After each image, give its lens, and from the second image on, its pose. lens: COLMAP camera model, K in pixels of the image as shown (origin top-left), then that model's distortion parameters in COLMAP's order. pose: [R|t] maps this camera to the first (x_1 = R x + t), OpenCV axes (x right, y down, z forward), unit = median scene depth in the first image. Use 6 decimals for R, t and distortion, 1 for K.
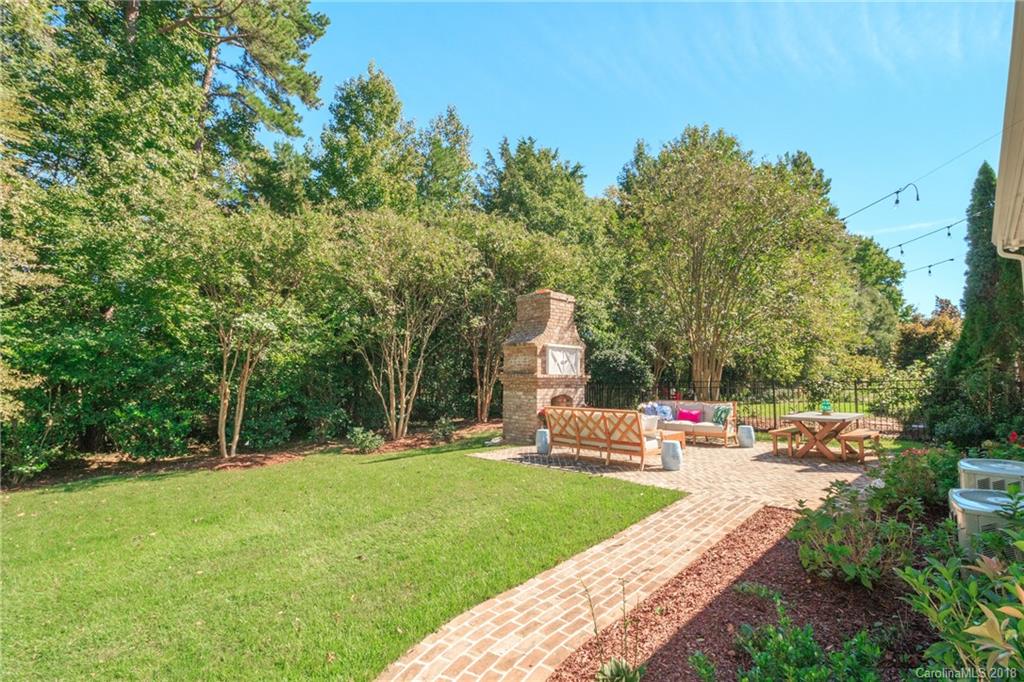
lens RADIAL K [[483.2, 0, 516.0], [0, 483.2, 346.1], [0, 0, 1]] dist [-0.011150, -0.000392]
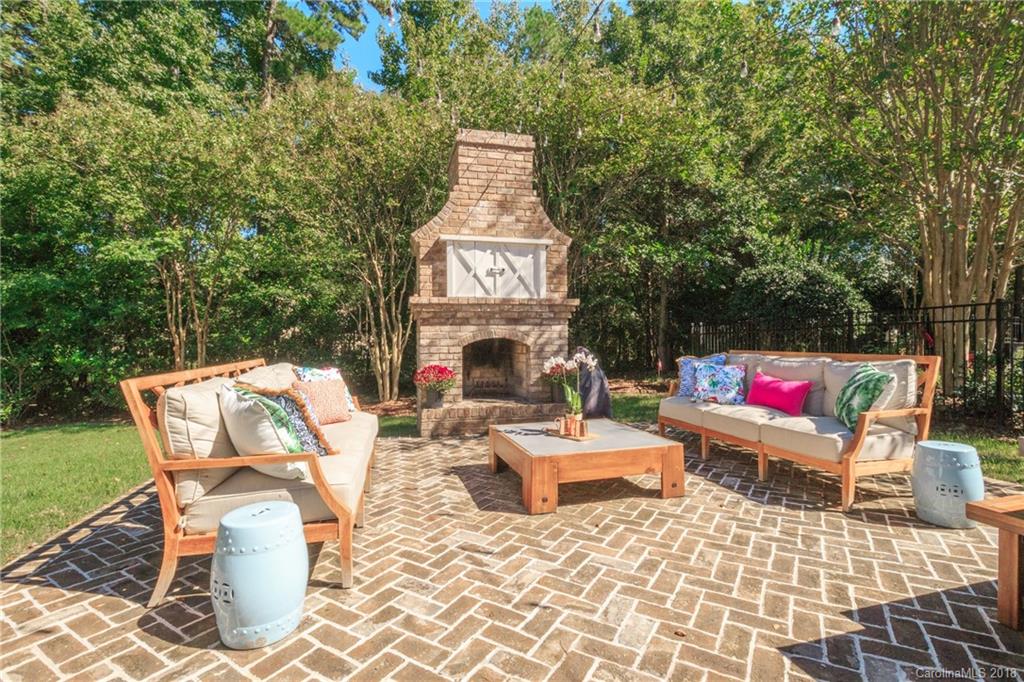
lens RADIAL K [[483.2, 0, 509.3], [0, 483.2, 339.2], [0, 0, 1]] dist [-0.011150, -0.000392]
pose [[0.856183, -0.006574, -0.516631, 0.368501], [0.048673, 0.996498, 0.067983, 0.069295], [0.514375, -0.083352, 0.853505, 0.588640]]
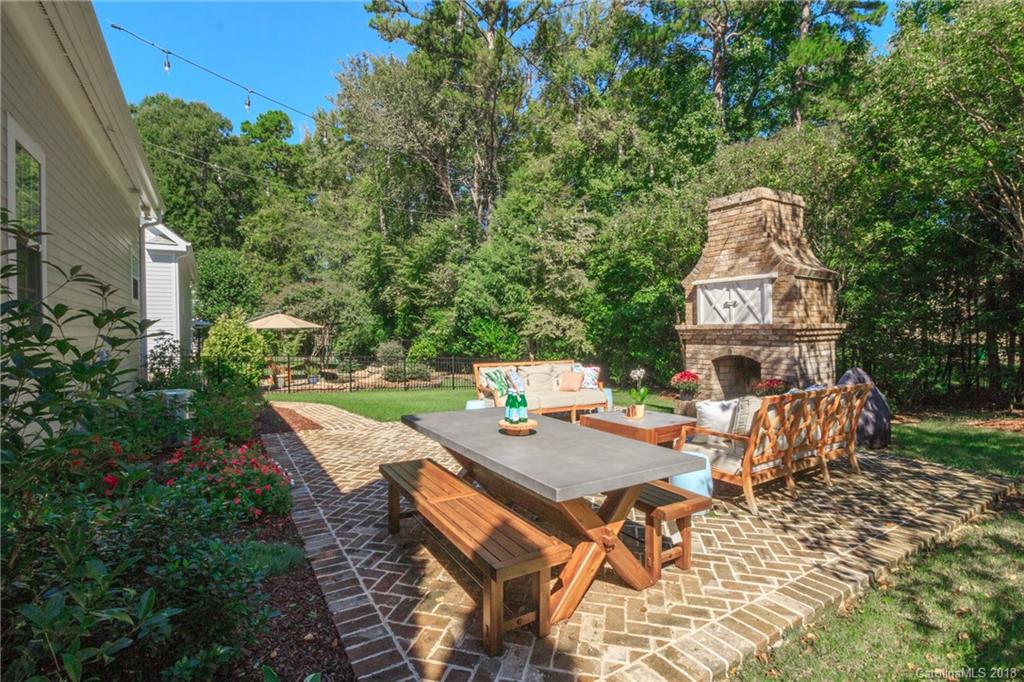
lens RADIAL K [[483.2, 0, 513.5], [0, 483.2, 337.3], [0, 0, 1]] dist [-0.011150, -0.000392]
pose [[-0.236795, 0.022814, -0.971292, 0.794781], [0.088989, 0.996031, 0.001700, 0.050277], [0.967476, -0.086032, -0.237885, 0.881238]]
